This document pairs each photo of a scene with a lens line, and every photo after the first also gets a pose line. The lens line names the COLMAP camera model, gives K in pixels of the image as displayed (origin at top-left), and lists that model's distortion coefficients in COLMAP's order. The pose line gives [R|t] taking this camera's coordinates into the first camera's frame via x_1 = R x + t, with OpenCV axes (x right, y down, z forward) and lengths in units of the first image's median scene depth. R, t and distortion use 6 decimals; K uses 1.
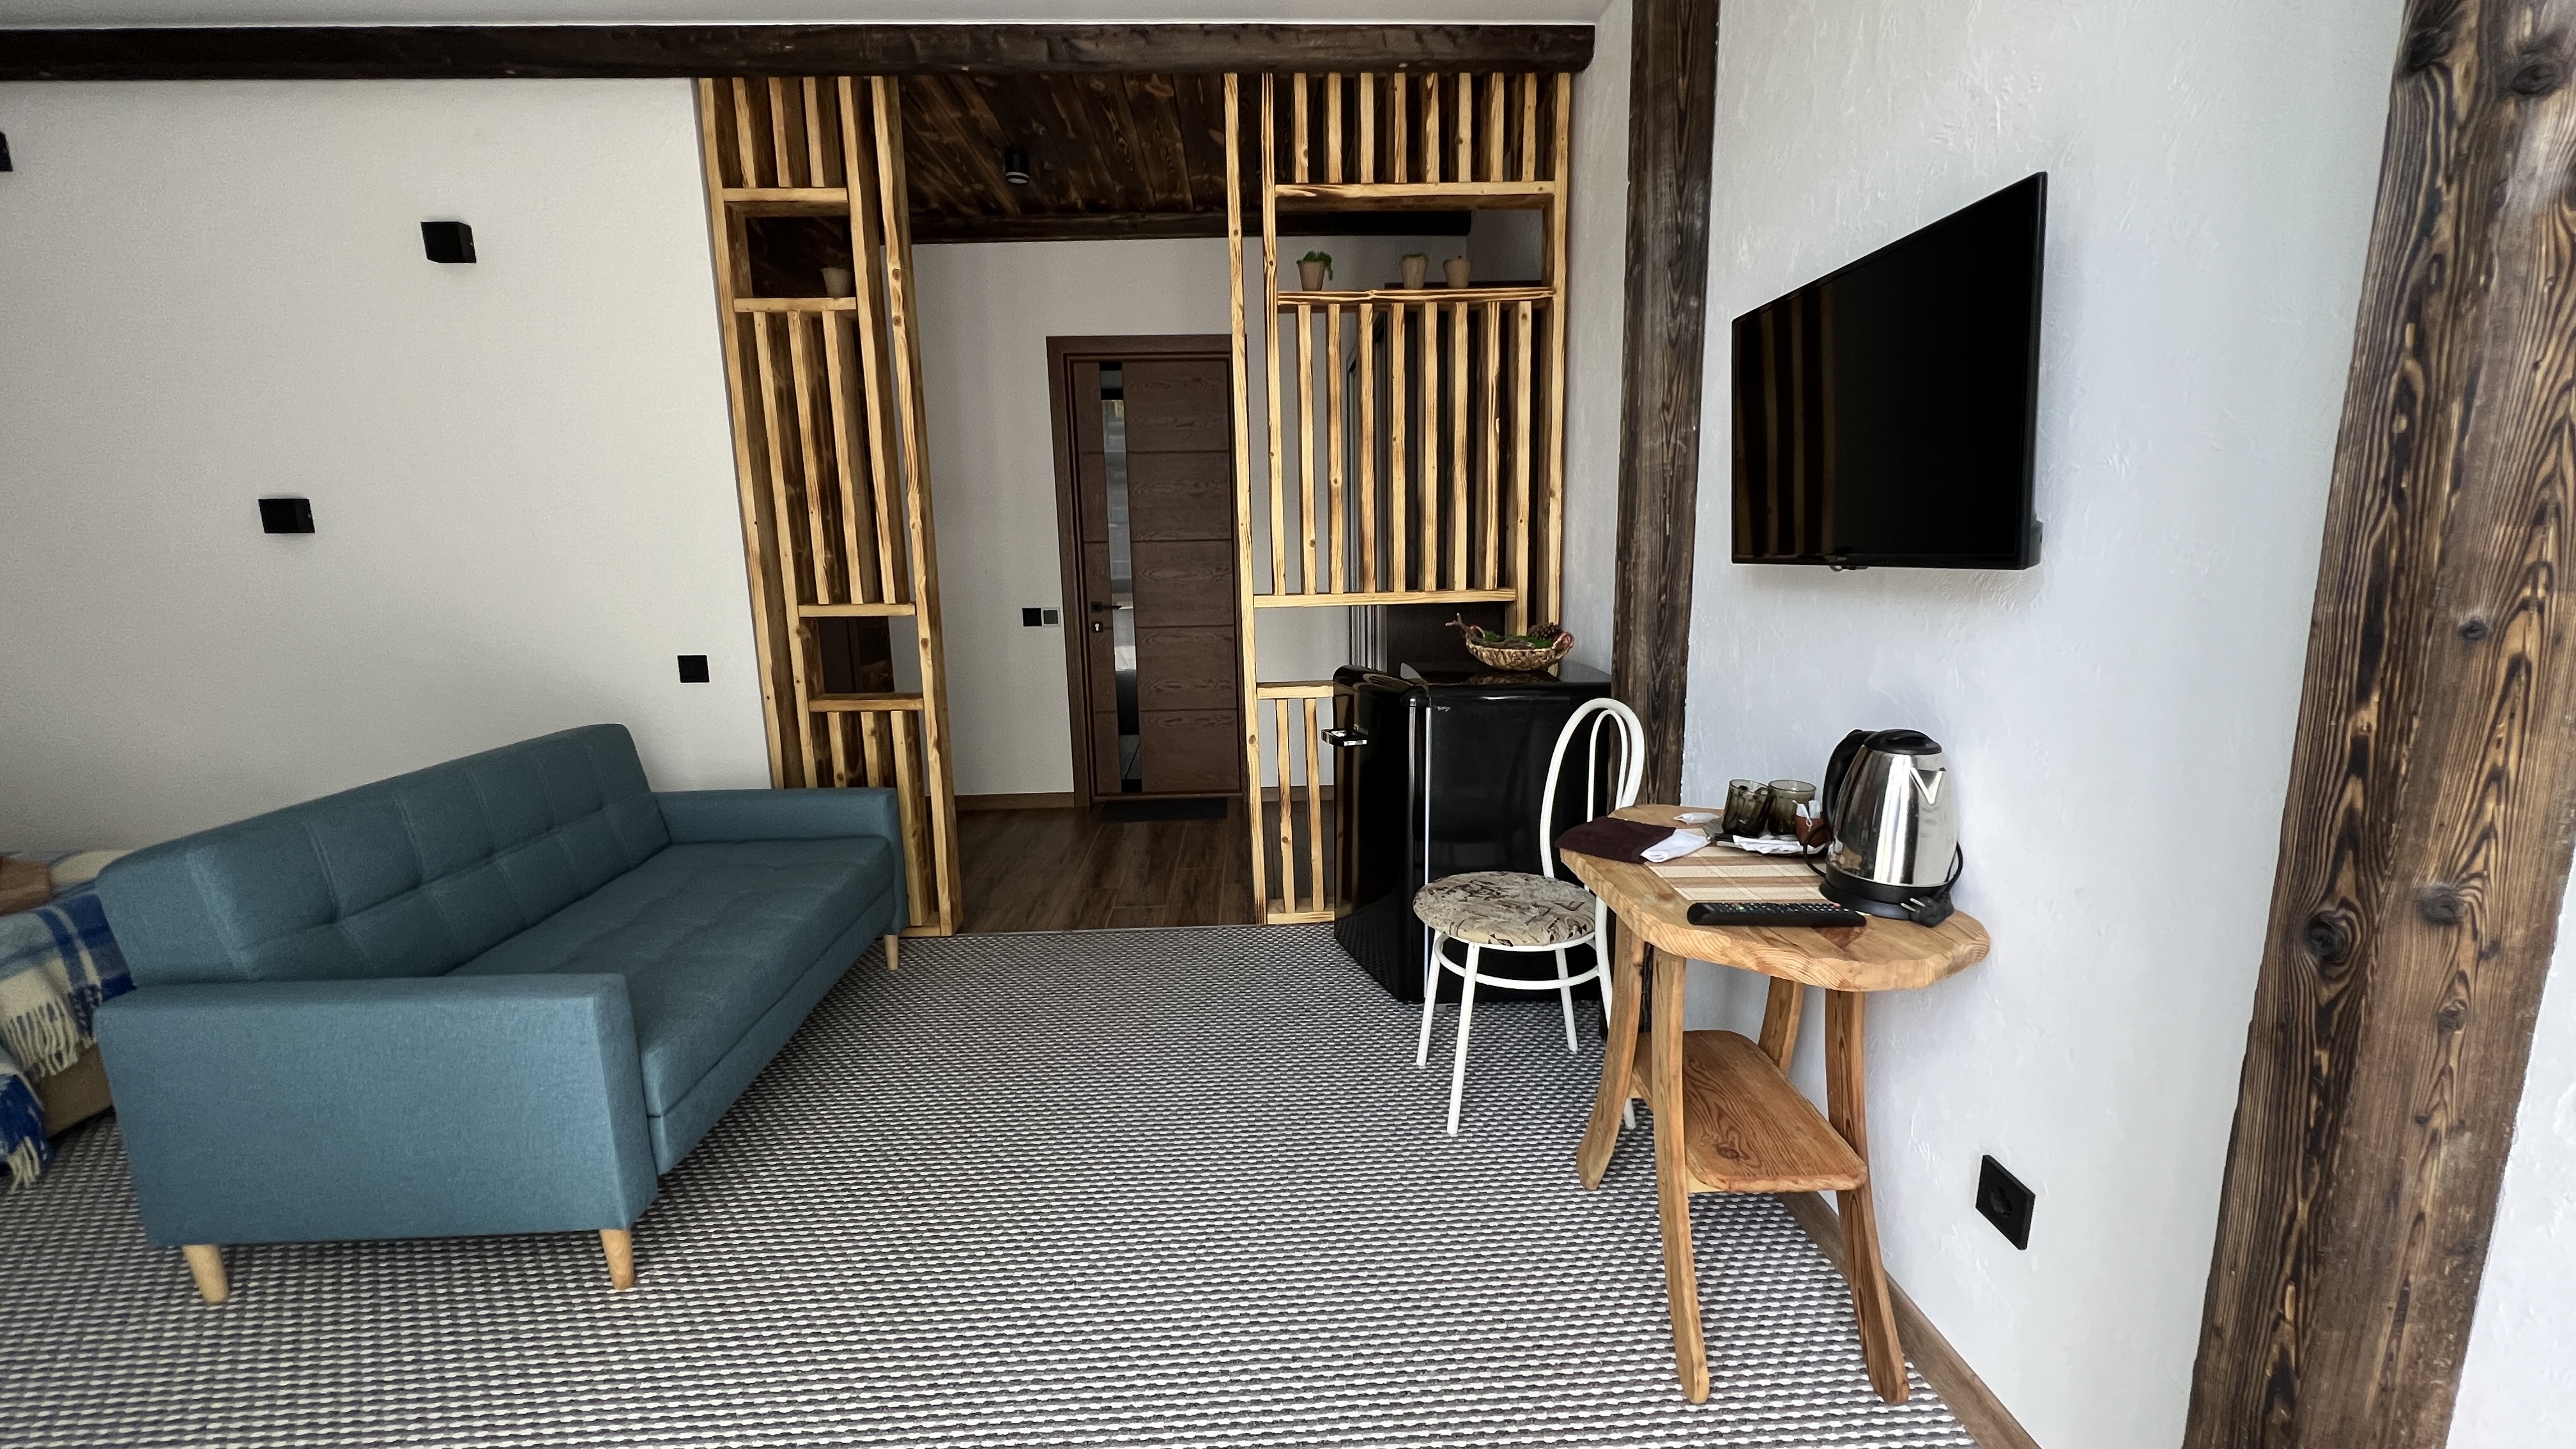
lens RADIAL K [[1036.4, 0, 1286.3], [0, 1036.4, 731.6], [0, 0, 1]] dist [-0.001133, -0.000057]
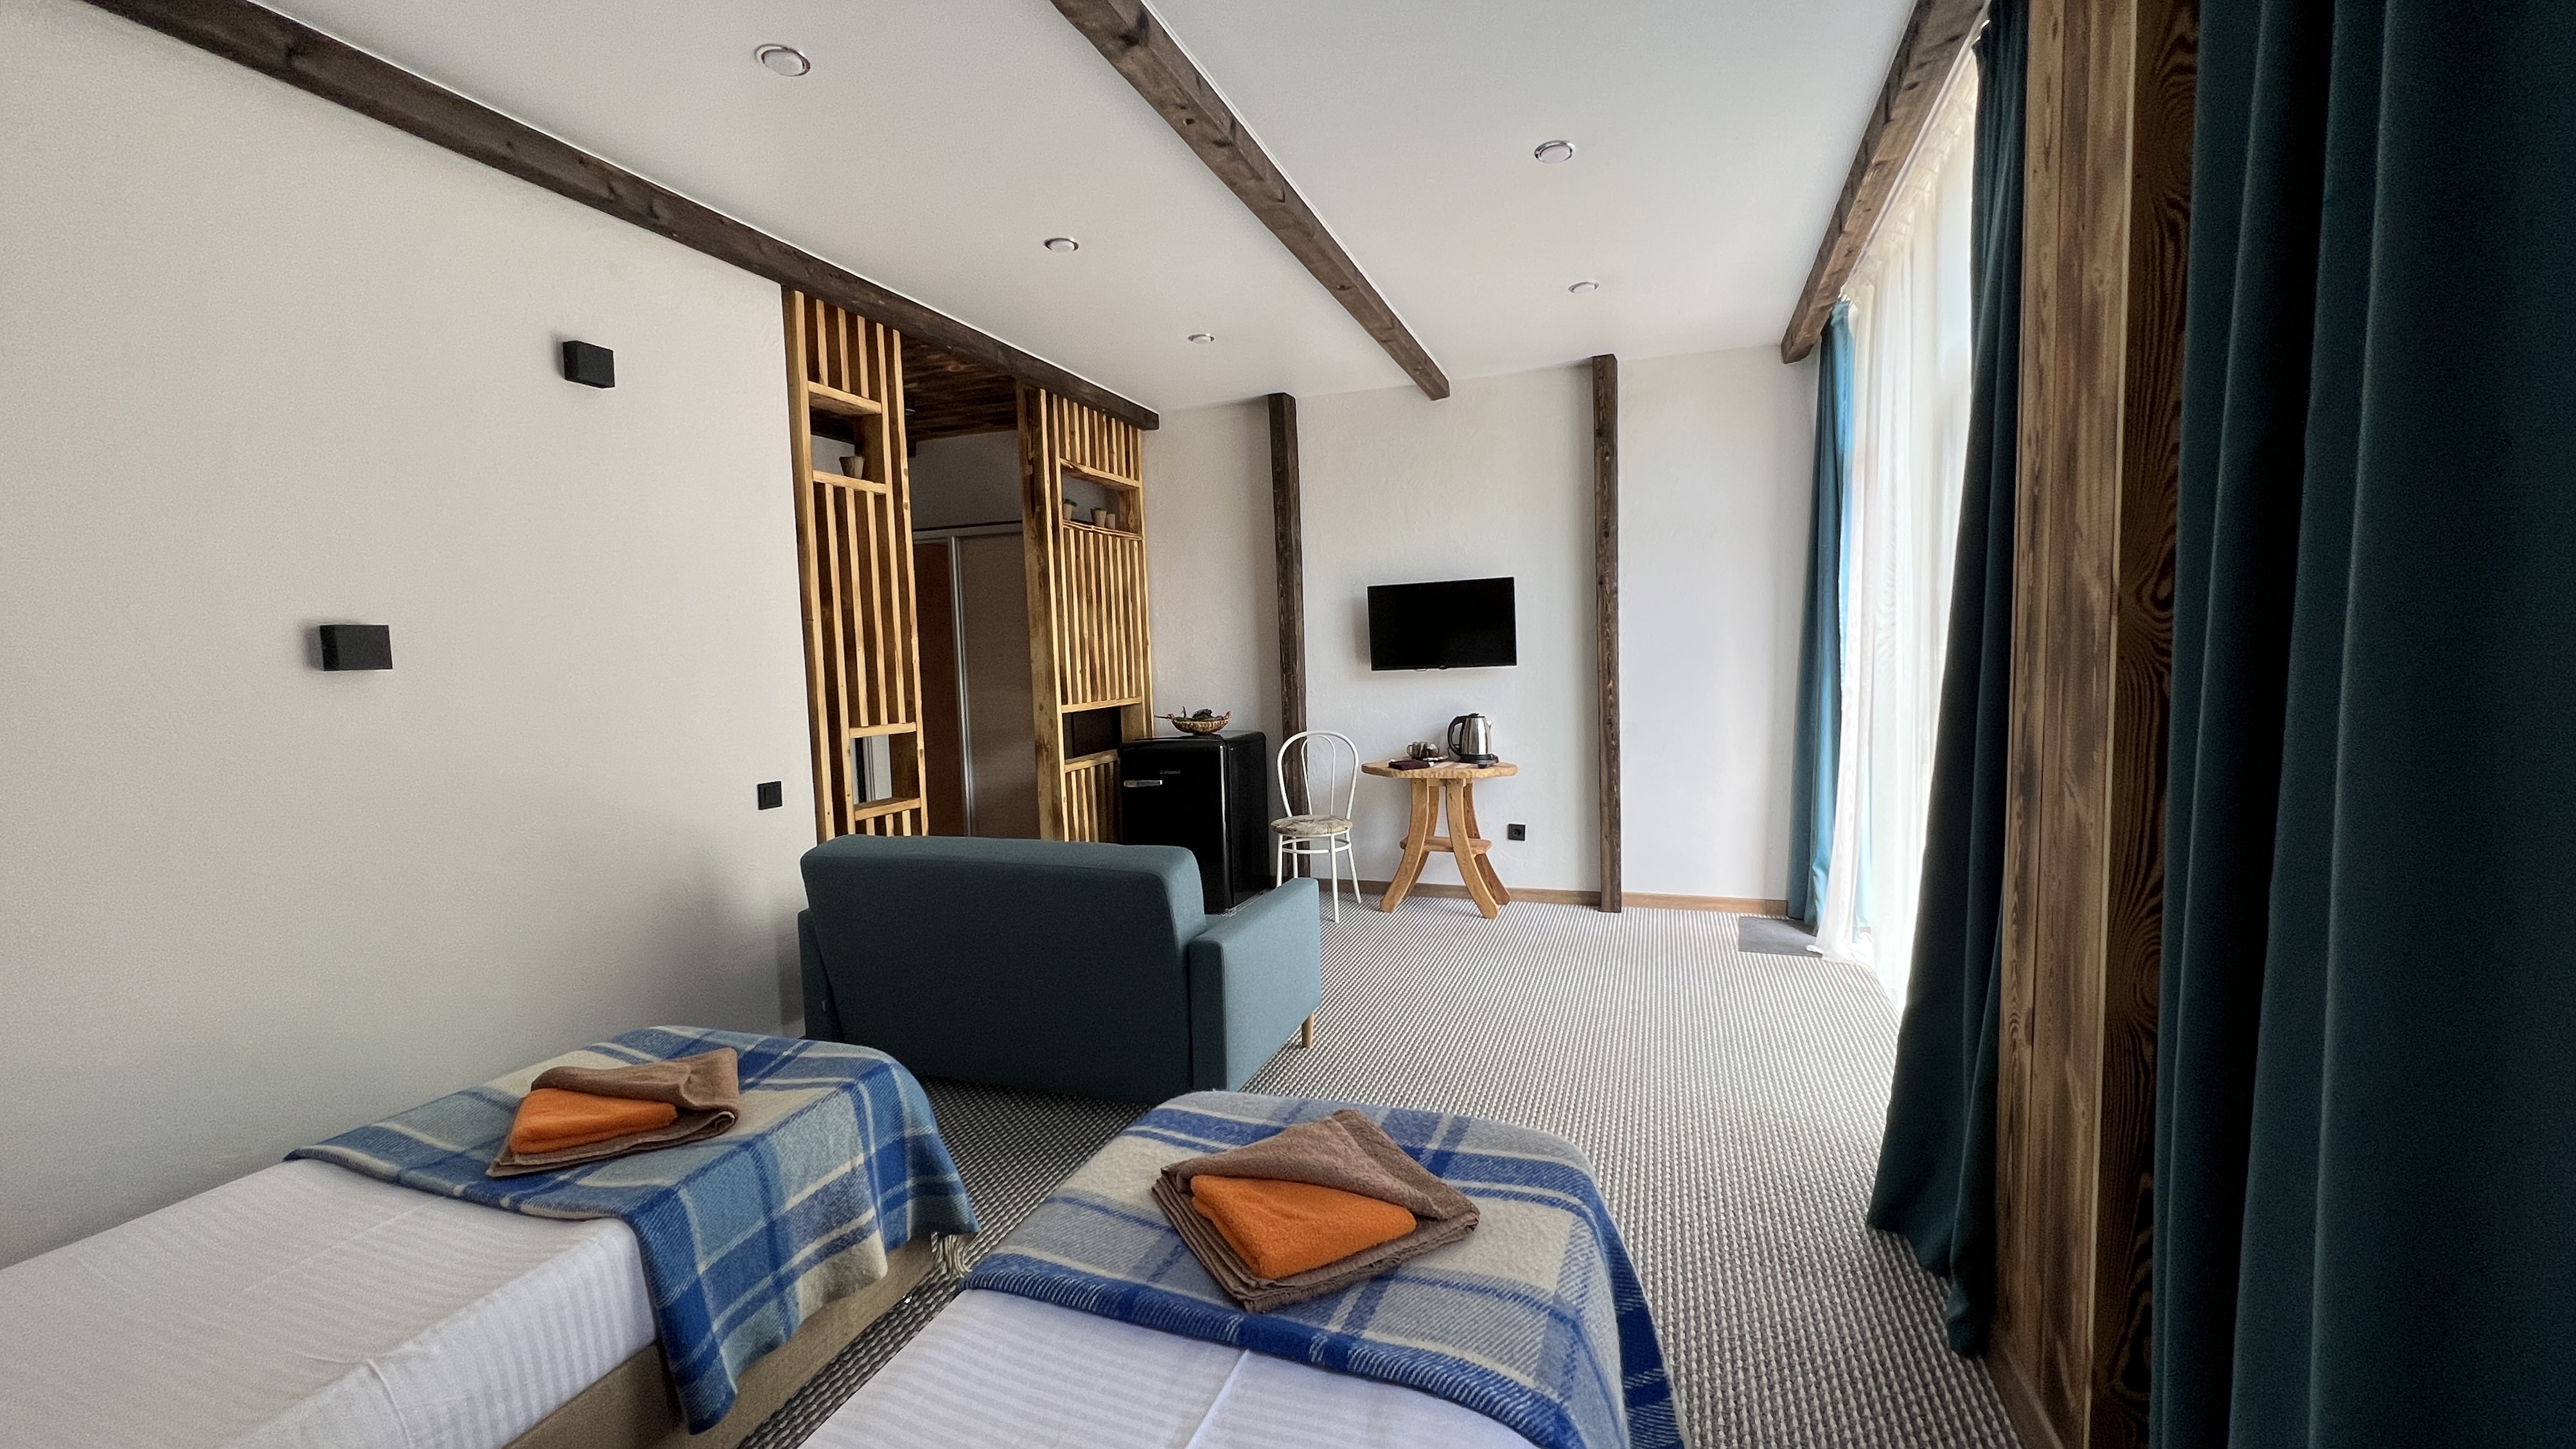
lens RADIAL K [[1036.6, 0, 1286.3], [0, 1036.6, 731.6], [0, 0, 1]] dist [-0.001133, -0.000057]
pose [[0.372957, -0.064059, 0.925635, -1.430545], [0.190670, 0.981614, -0.008892, -0.015760], [-0.908046, 0.179807, 0.378314, 0.125320]]
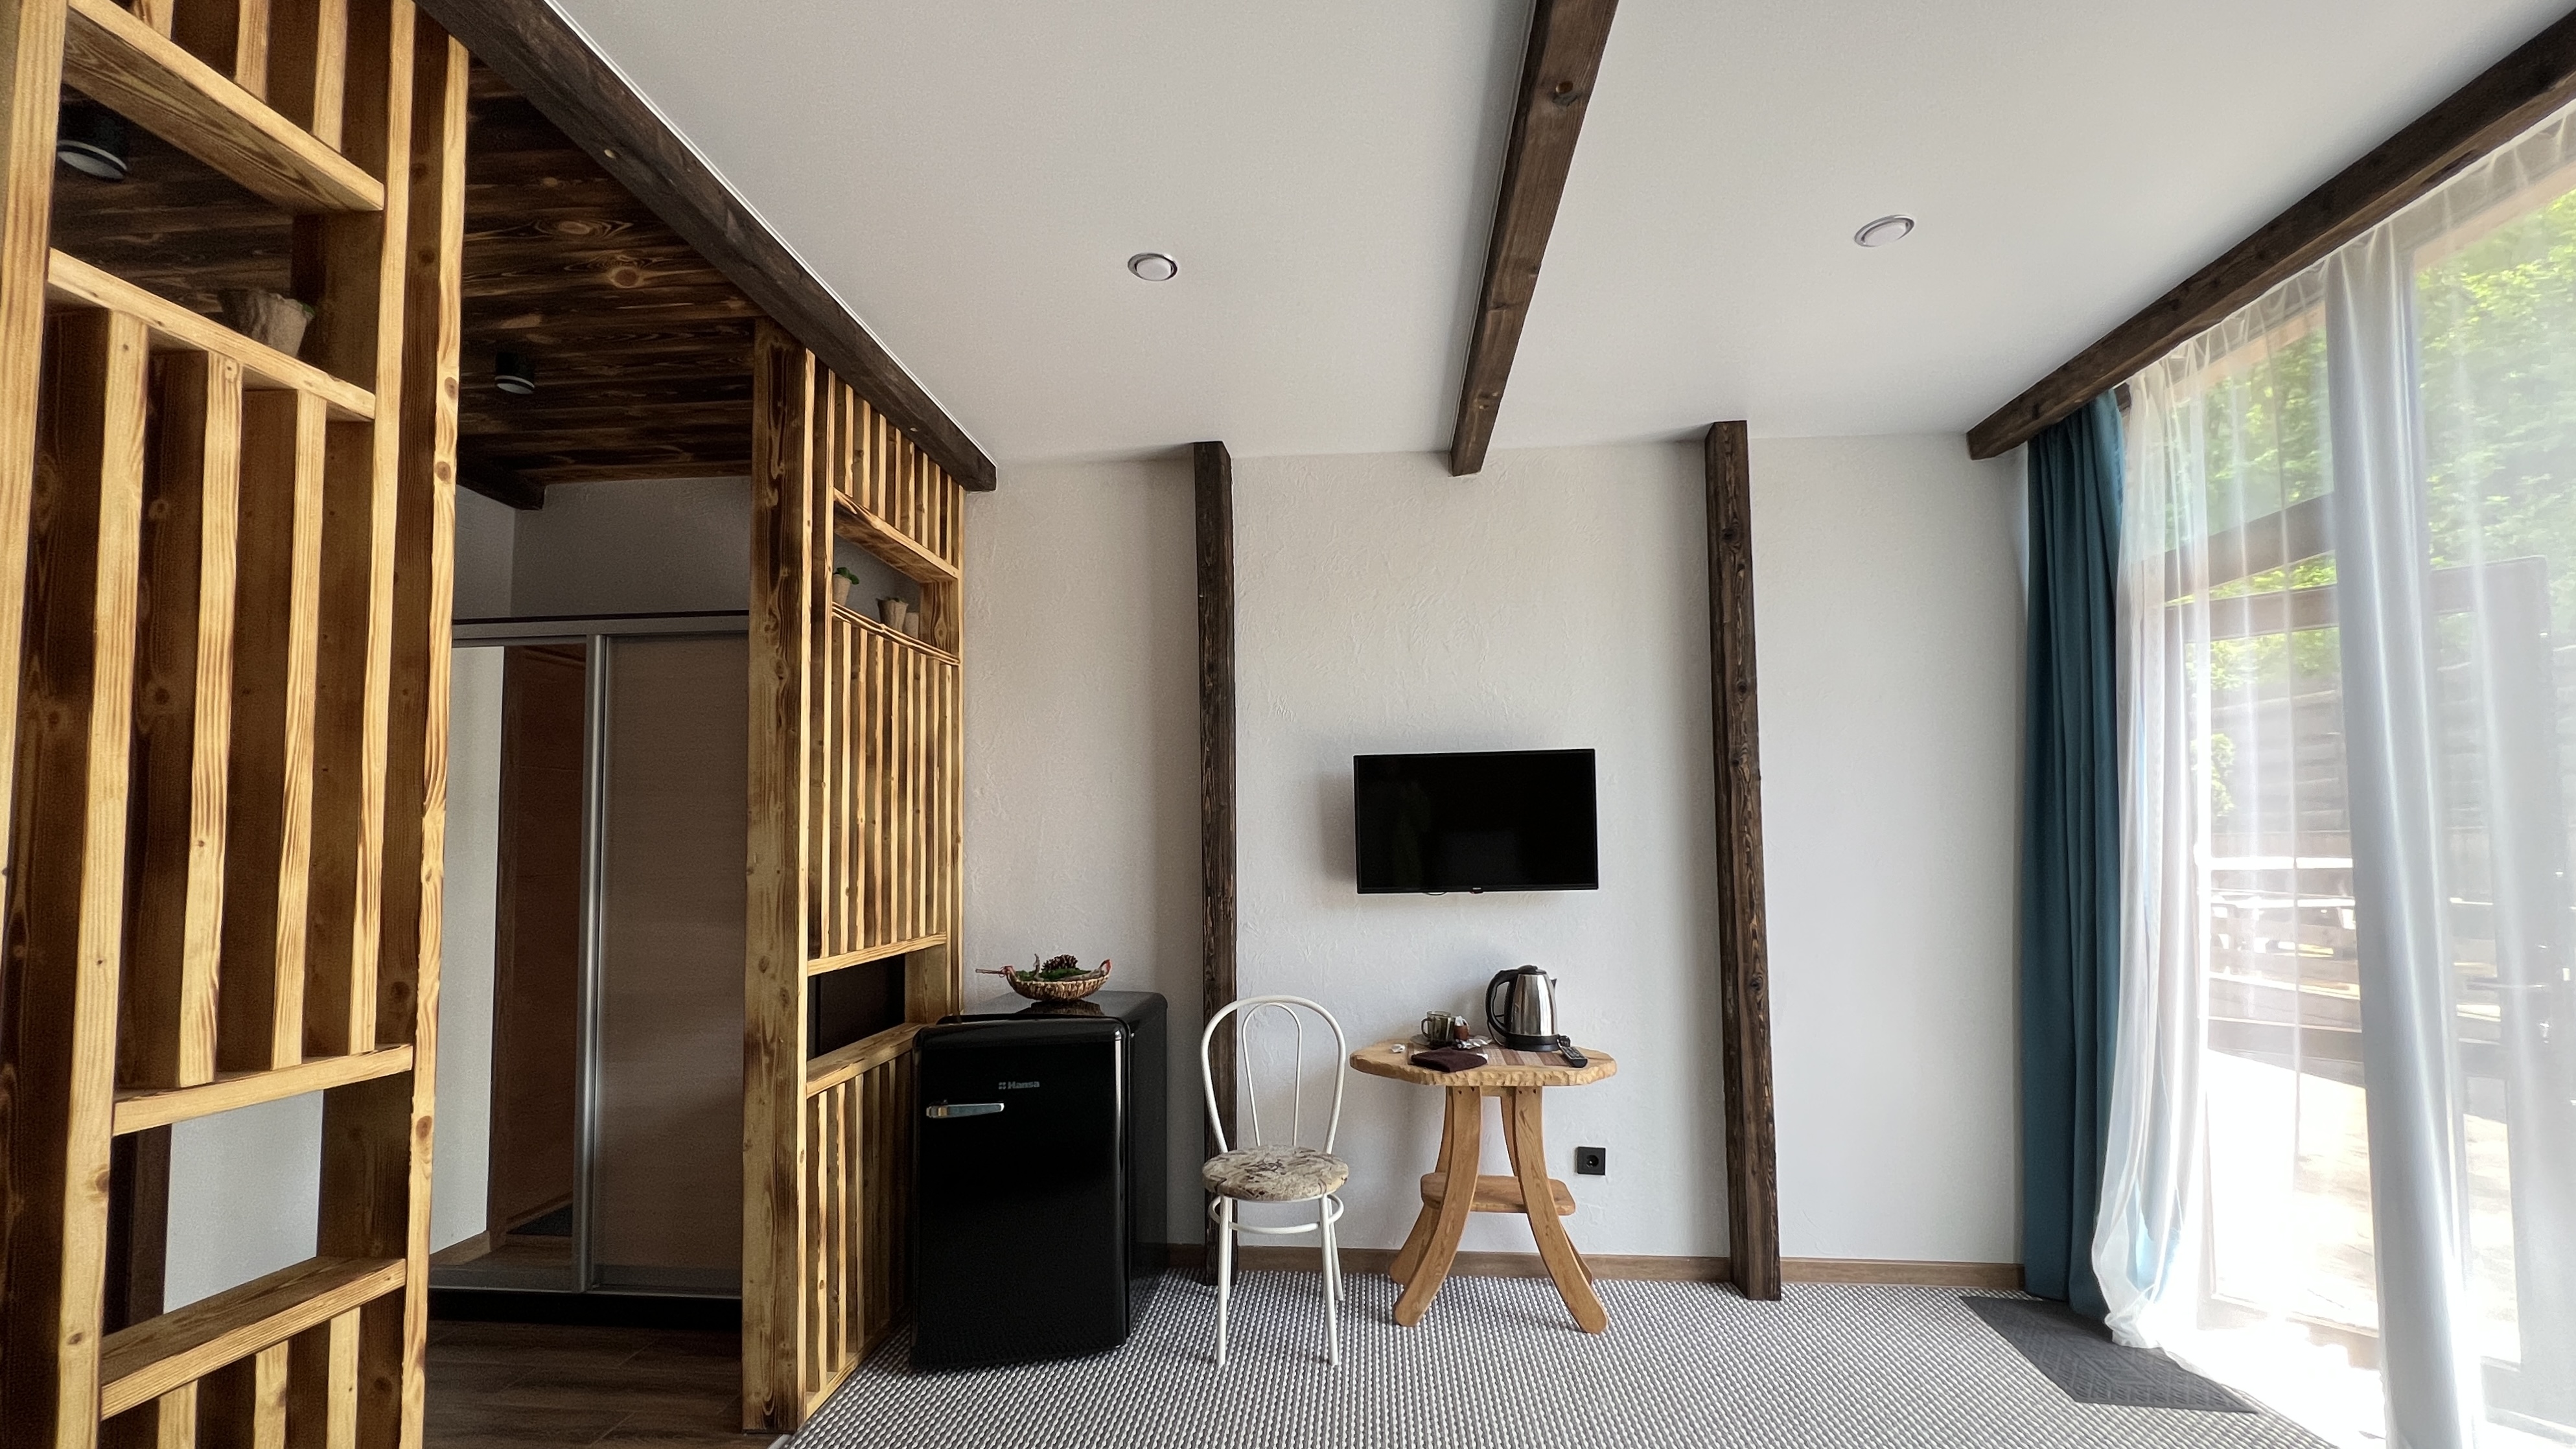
lens RADIAL K [[1048.5, 0, 1278.0], [0, 1048.5, 790.3], [0, 0, 1]] dist [-0.002506, -0.000012]
pose [[0.125282, 0.070502, 0.989613, -0.819418], [0.185508, 0.978215, -0.093175, -0.125211], [-0.974624, 0.195254, 0.109474, 0.586505]]
